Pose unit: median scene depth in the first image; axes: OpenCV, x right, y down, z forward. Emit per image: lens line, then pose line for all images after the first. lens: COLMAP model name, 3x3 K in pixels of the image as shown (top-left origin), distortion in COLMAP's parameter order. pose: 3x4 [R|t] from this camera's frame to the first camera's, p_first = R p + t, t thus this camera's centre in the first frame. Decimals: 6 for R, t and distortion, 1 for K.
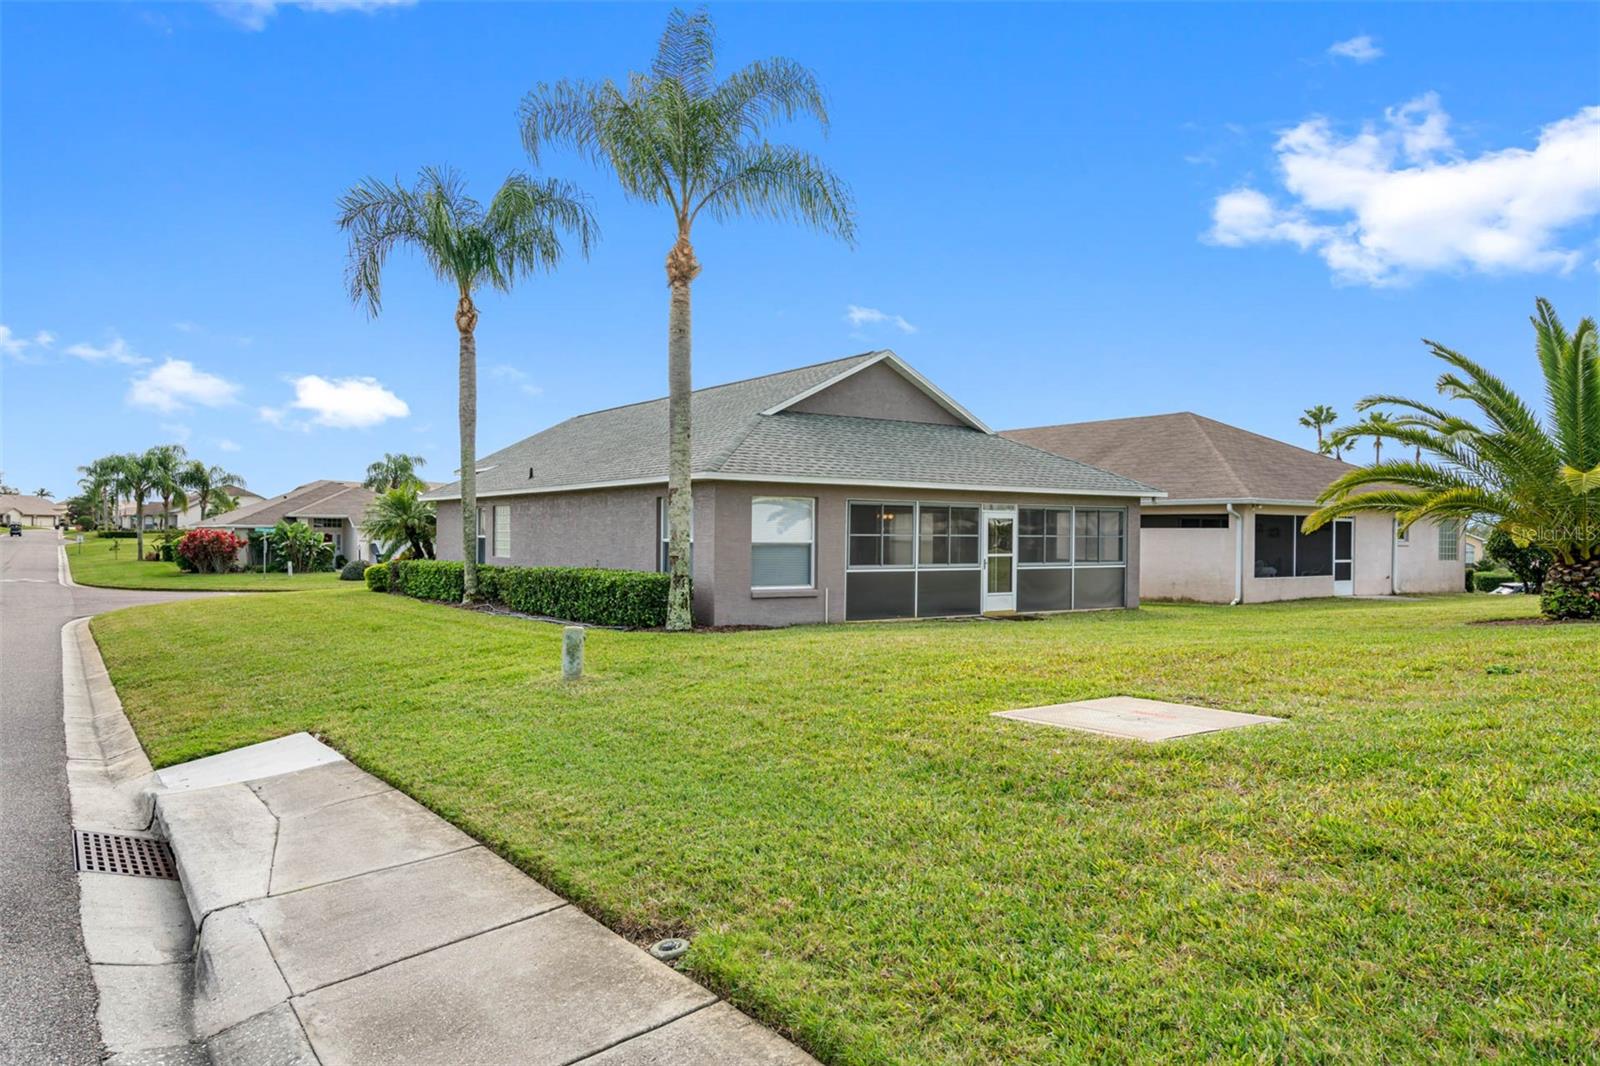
lens RADIAL K [[1083.1, 0, 800.0], [0, 1083.1, 533.0], [0, 0, 1]] dist [0.001676, 0.000134]
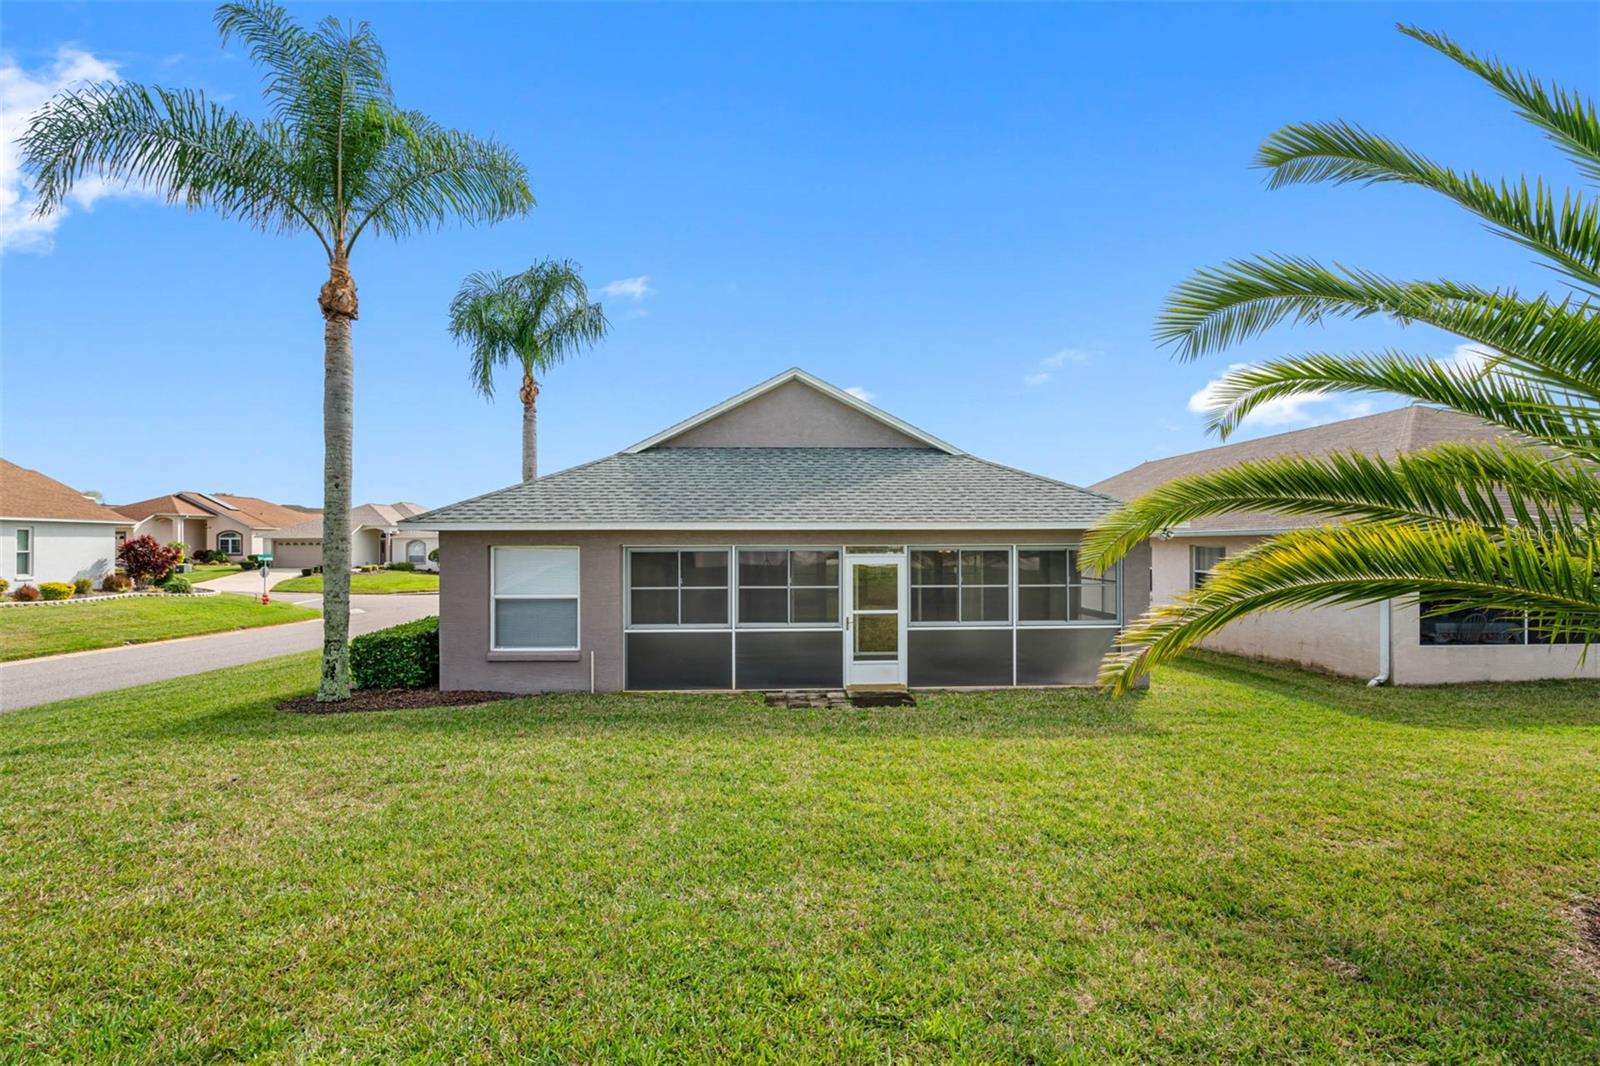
lens RADIAL K [[746.9, 0, 800.4], [0, 746.9, 547.8], [0, 0, 1]] dist [-0.001143, -0.000140]
pose [[0.846381, -0.010798, -0.532468, 0.426049], [0.011015, 0.999936, -0.002770, -0.024350], [0.532464, -0.003521, 0.846445, 0.526985]]
